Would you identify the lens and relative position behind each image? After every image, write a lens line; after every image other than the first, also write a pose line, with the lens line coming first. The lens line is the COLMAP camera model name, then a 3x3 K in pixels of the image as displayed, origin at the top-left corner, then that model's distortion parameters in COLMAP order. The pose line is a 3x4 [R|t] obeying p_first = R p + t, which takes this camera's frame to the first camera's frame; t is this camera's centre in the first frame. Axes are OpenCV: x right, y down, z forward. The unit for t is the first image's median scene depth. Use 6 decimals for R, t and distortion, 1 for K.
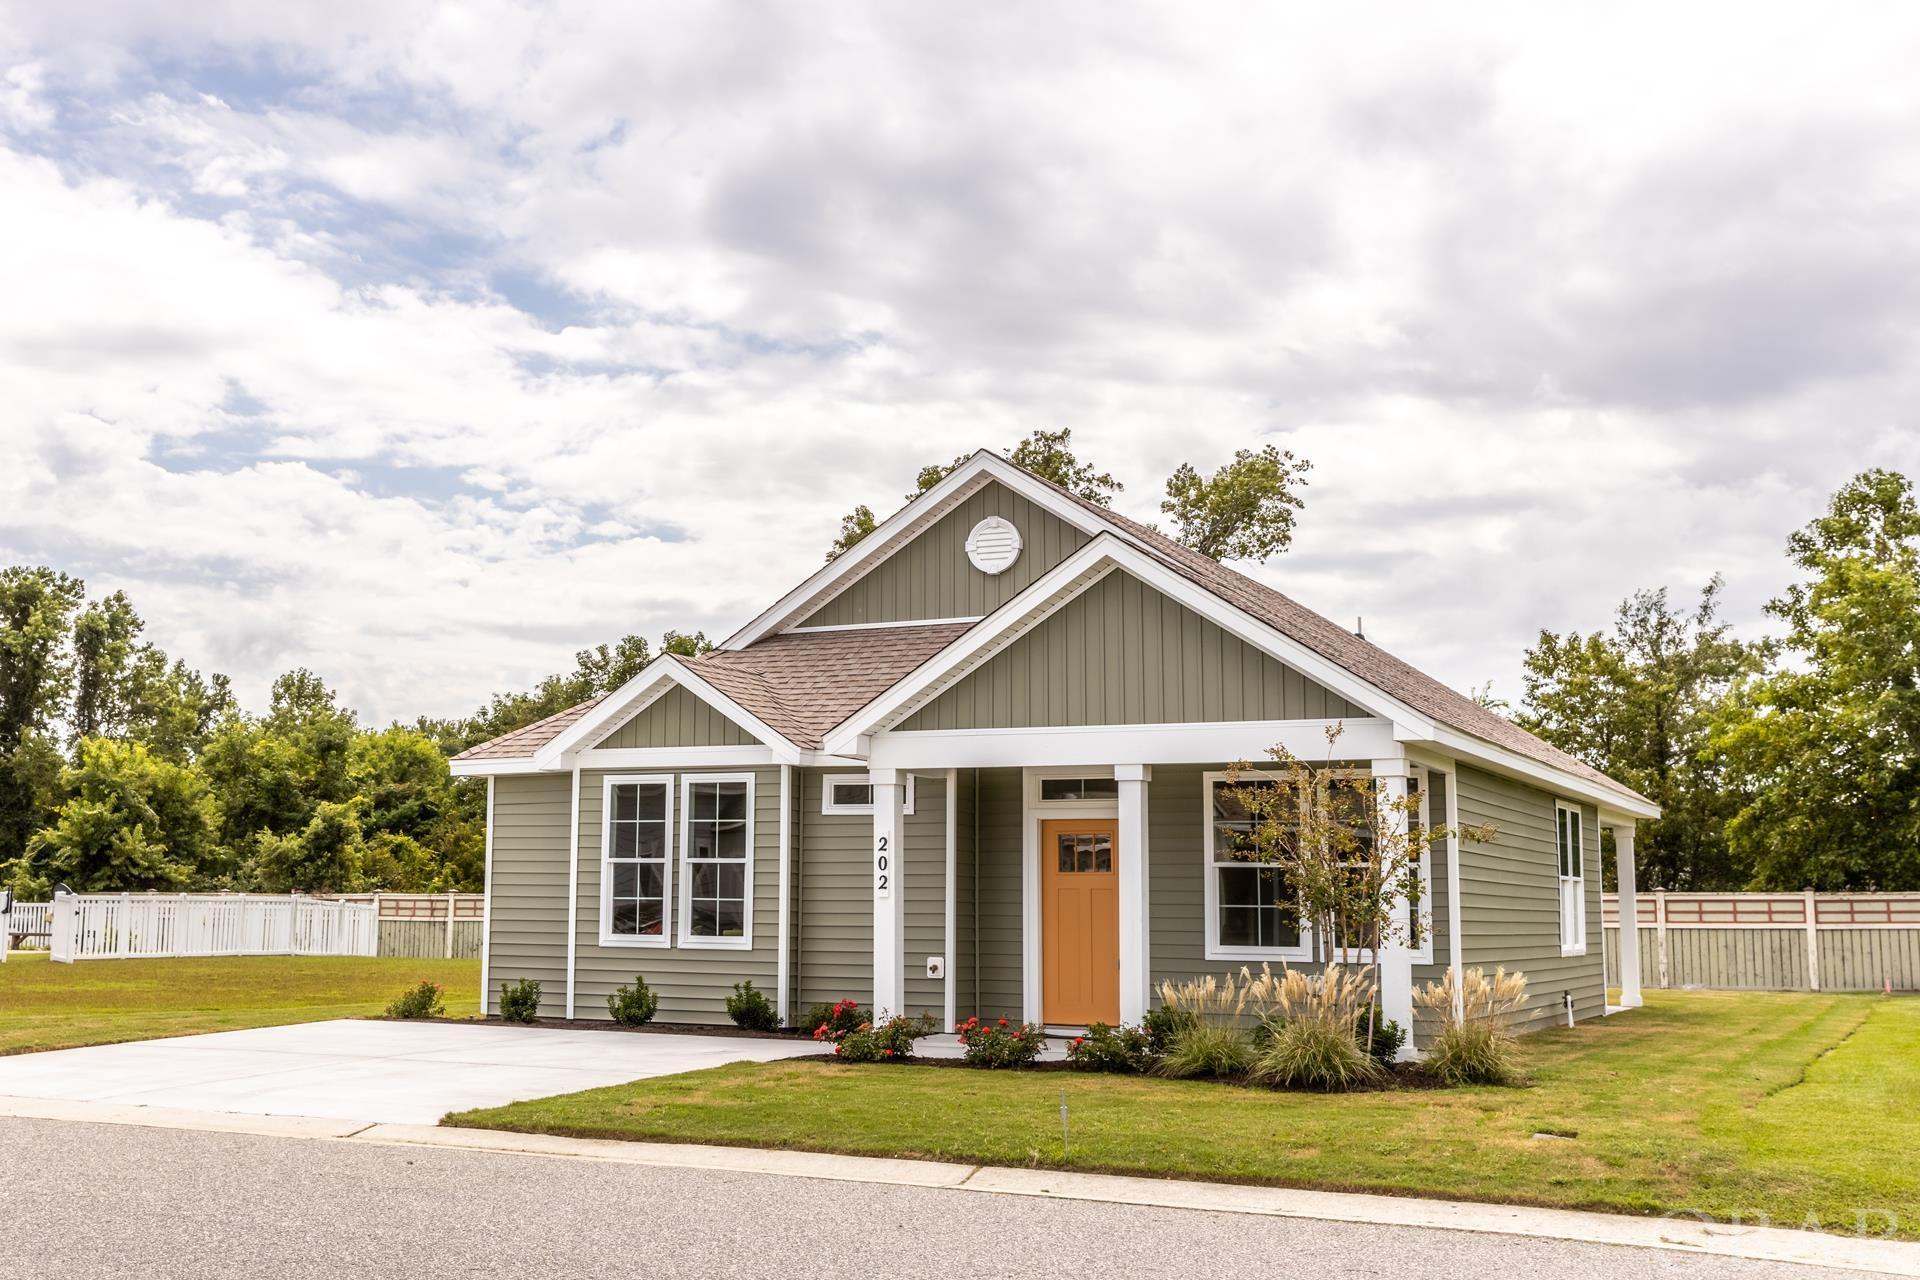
lens RADIAL K [[1982.8, 0, 960.2], [0, 1982.8, 641.6], [0, 0, 1]] dist [0.053030, -0.221605]
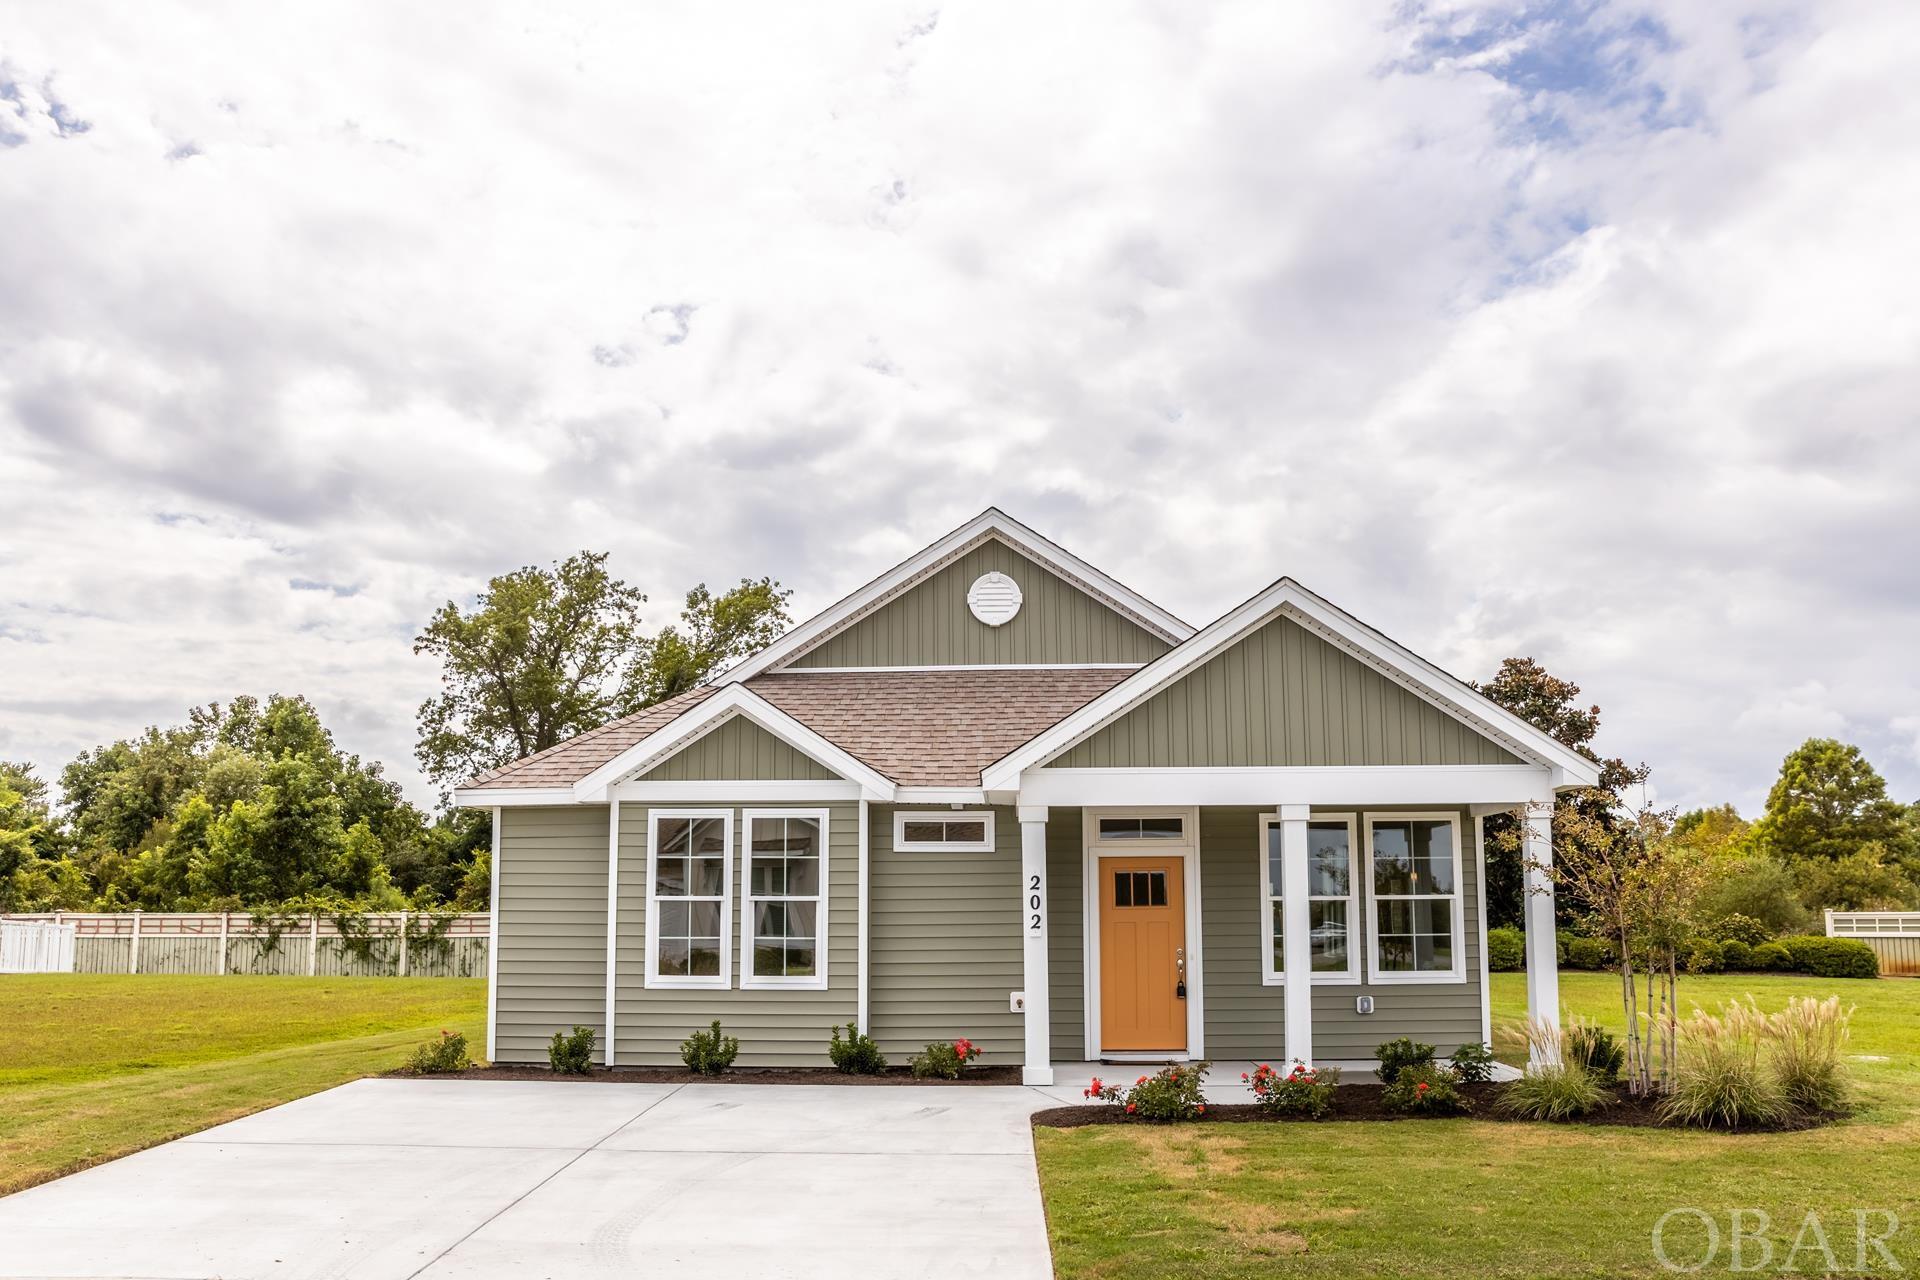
lens RADIAL K [[1368.2, 0, 960.3], [0, 1368.2, 755.0], [0, 0, 1]] dist [-0.070892, 0.004562]
pose [[0.925203, 0.029198, 0.378347, -0.294014], [-0.036853, 0.999236, 0.013007, 0.028206], [-0.377678, -0.025977, 0.925572, 0.348251]]
